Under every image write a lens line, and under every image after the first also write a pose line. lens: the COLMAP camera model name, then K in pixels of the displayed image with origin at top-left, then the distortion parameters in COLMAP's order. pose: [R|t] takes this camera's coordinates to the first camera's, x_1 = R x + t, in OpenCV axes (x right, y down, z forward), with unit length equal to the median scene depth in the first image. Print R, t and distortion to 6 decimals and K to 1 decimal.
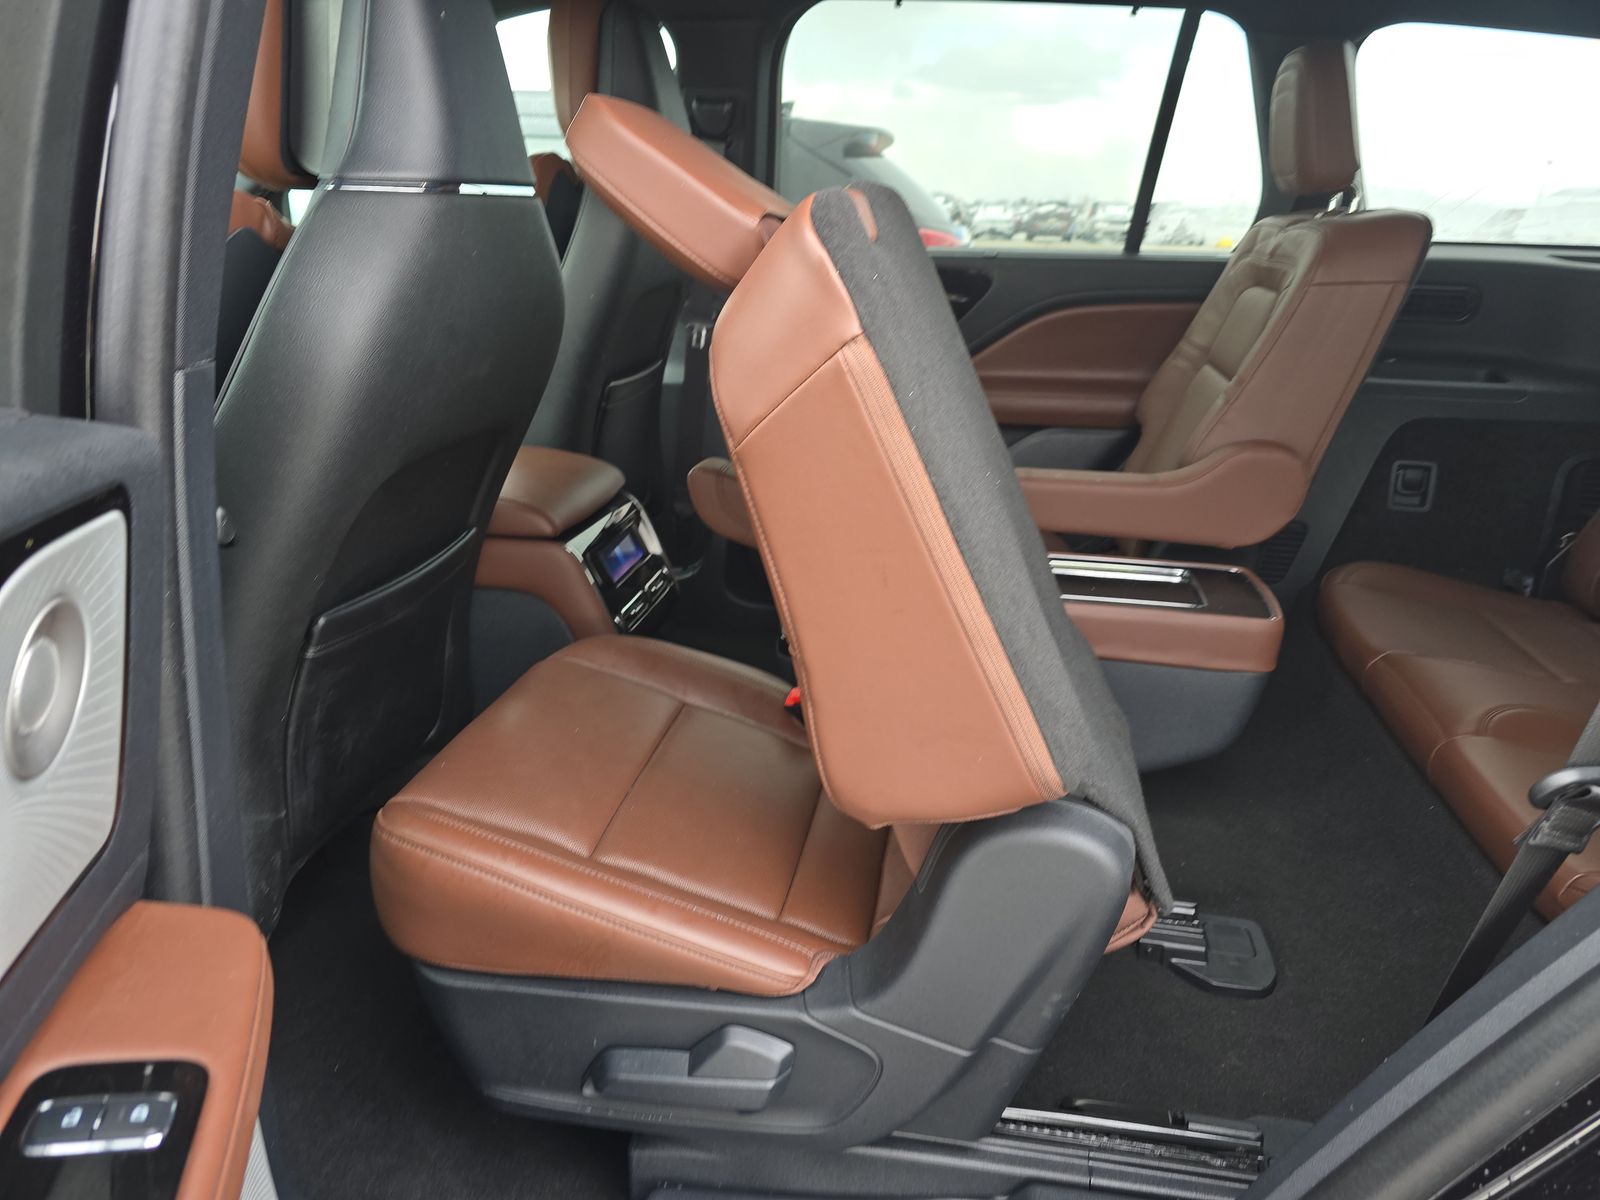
lens RADIAL K [[1070.8, 0, 800.0], [0, 1070.8, 600.0], [0, 0, 1]] dist [0.007534, 0.002664]
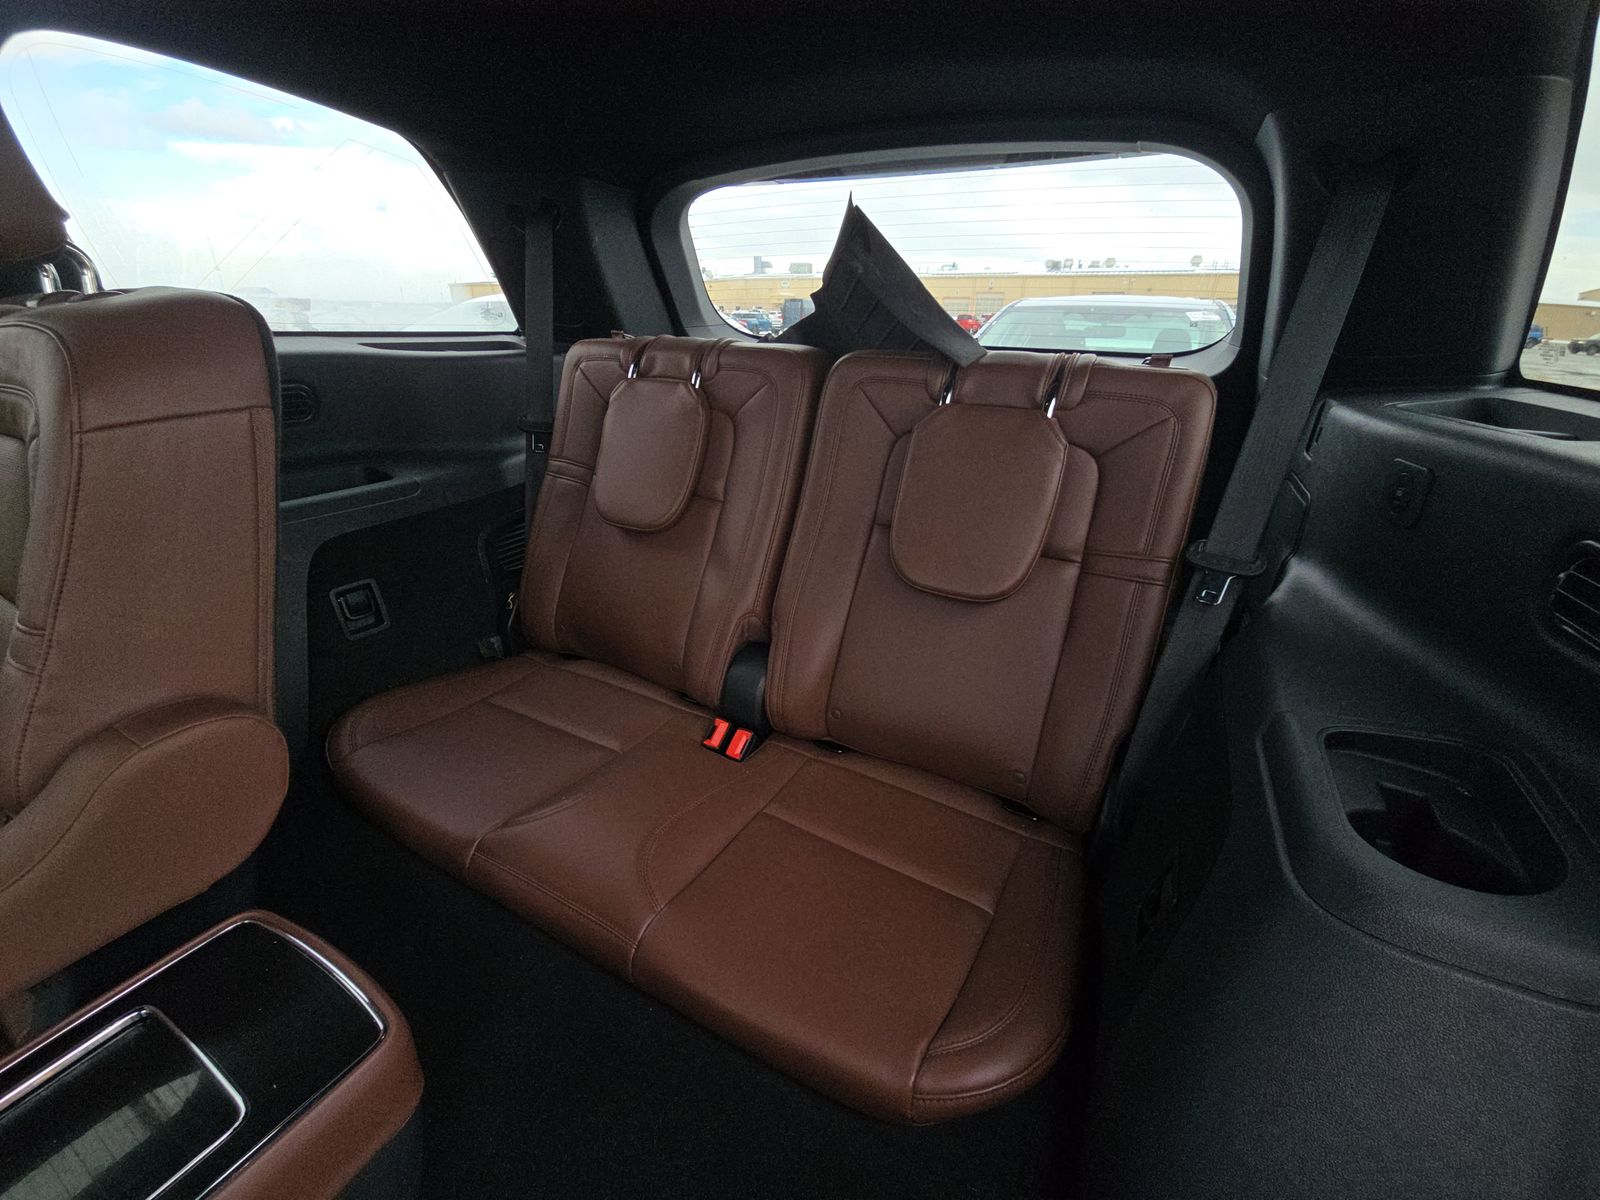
lens RADIAL K [[649.0, 0, 800.0], [0, 649.0, 600.0], [0, 0, 1]] dist [-0.032842, 0.000063]
pose [[0.319137, -0.396980, 0.860557, 0.258526], [0.328698, 0.898040, 0.292374, -0.167958], [-0.888881, 0.189556, 0.417084, 0.504911]]
